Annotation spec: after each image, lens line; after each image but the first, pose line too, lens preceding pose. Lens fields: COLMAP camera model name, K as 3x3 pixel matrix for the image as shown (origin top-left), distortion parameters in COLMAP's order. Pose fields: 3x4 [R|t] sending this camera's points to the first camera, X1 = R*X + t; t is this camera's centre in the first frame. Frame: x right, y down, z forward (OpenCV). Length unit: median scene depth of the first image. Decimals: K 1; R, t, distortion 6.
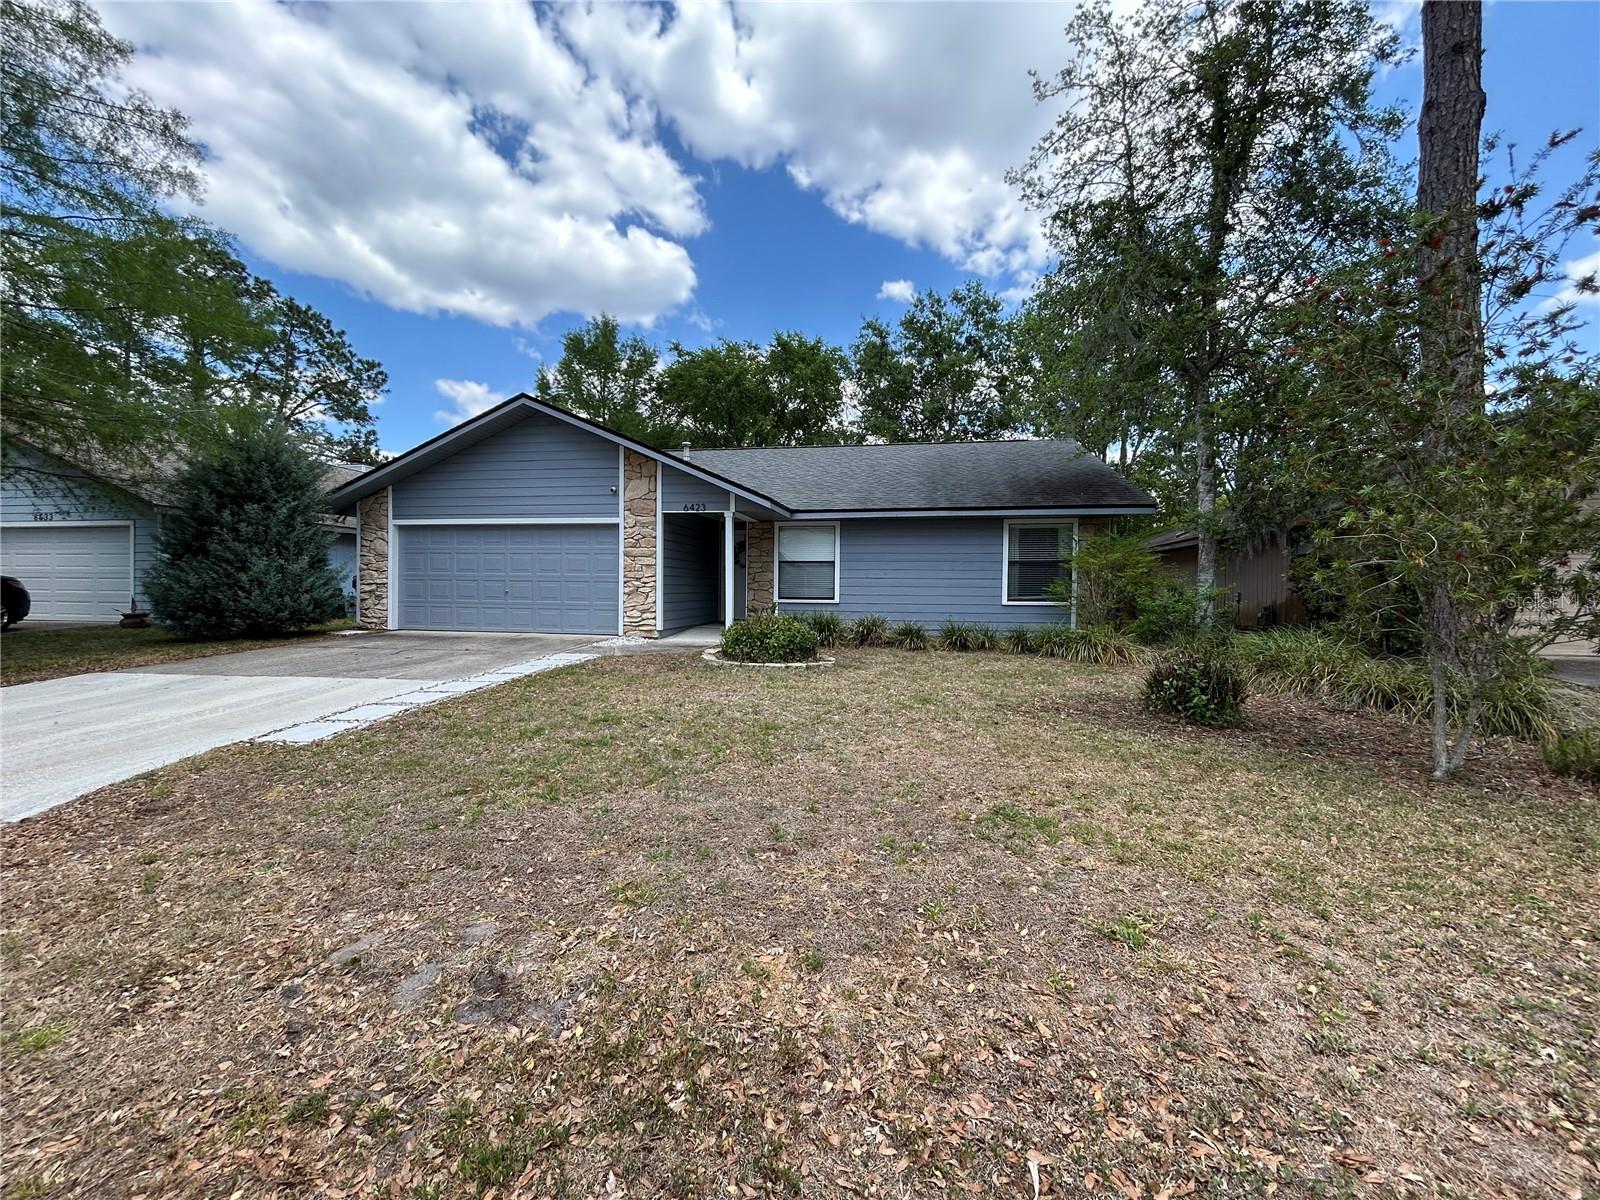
lens RADIAL K [[649.9, 0, 796.1], [0, 649.9, 590.5], [0, 0, 1]] dist [0.011083, 0.000393]
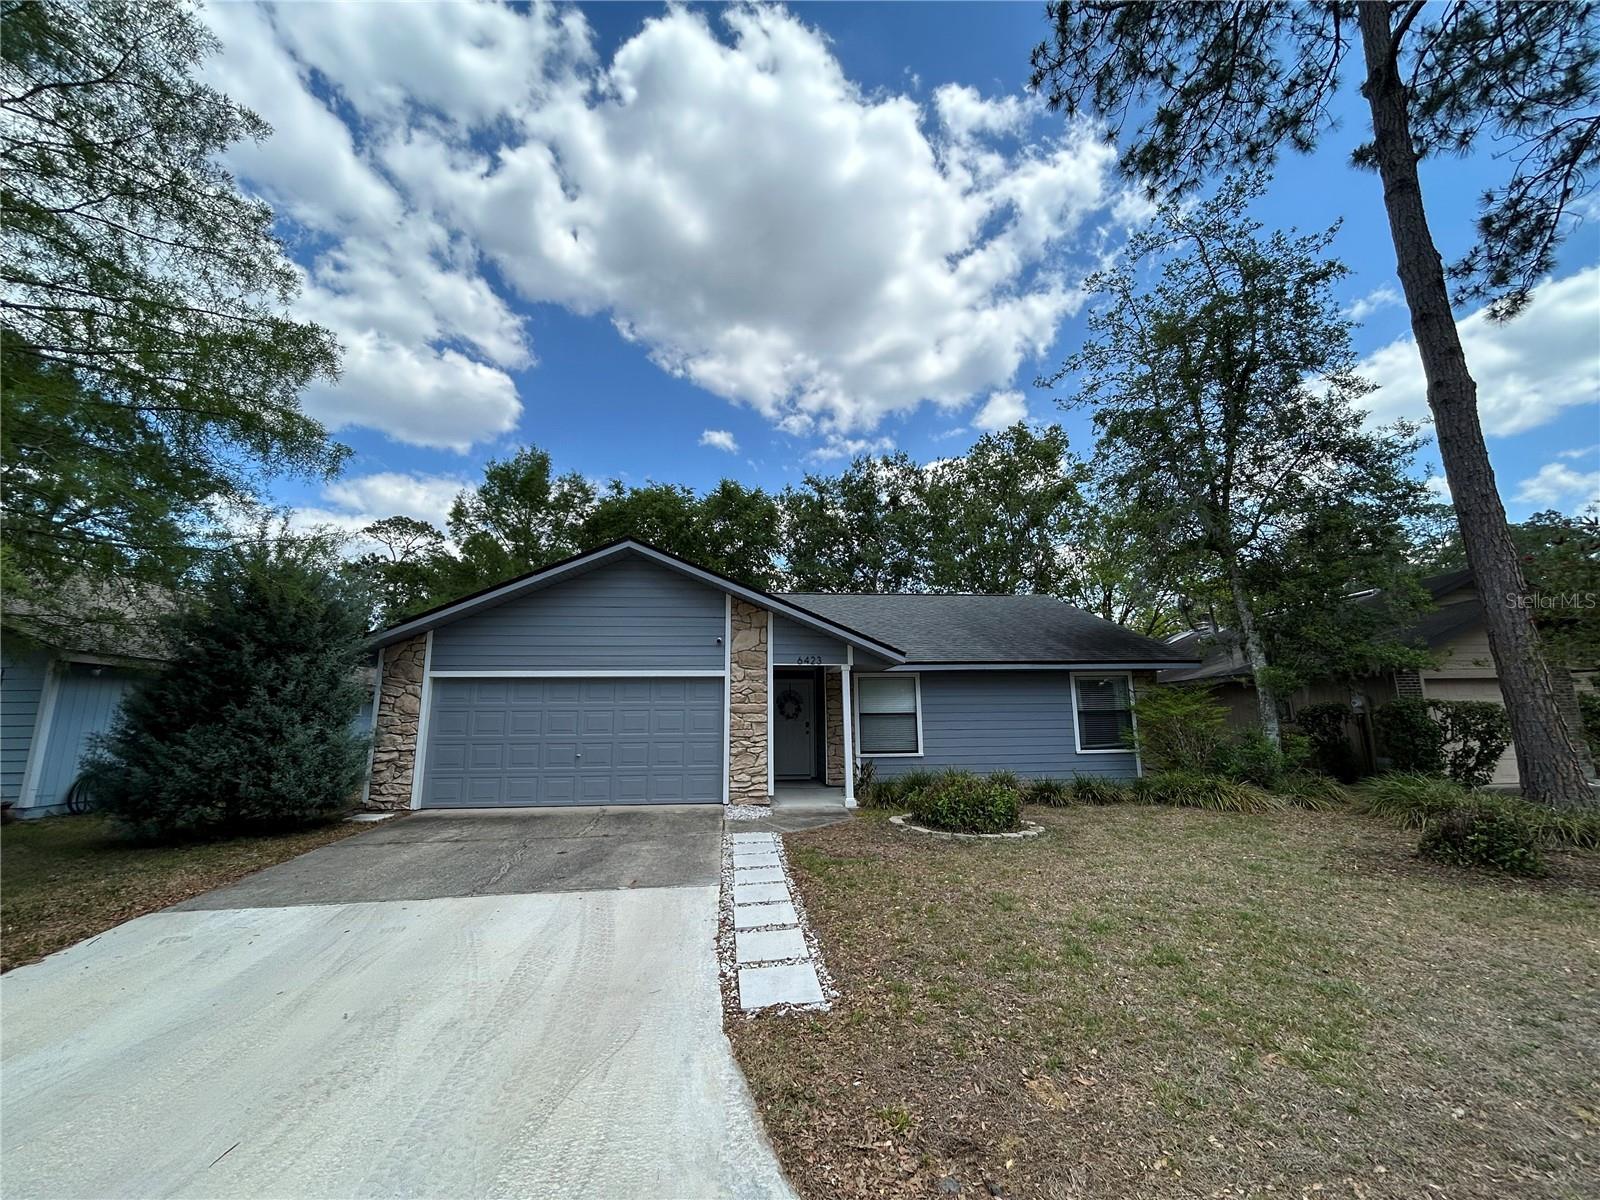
lens RADIAL K [[649.9, 0, 797.8], [0, 649.9, 614.5], [0, 0, 1]] dist [0.011083, 0.000393]
pose [[0.961018, 0.026898, 0.275173, -0.394715], [0.019855, 0.985973, -0.165722, -0.032828], [-0.275771, 0.164726, 0.947004, 0.080963]]
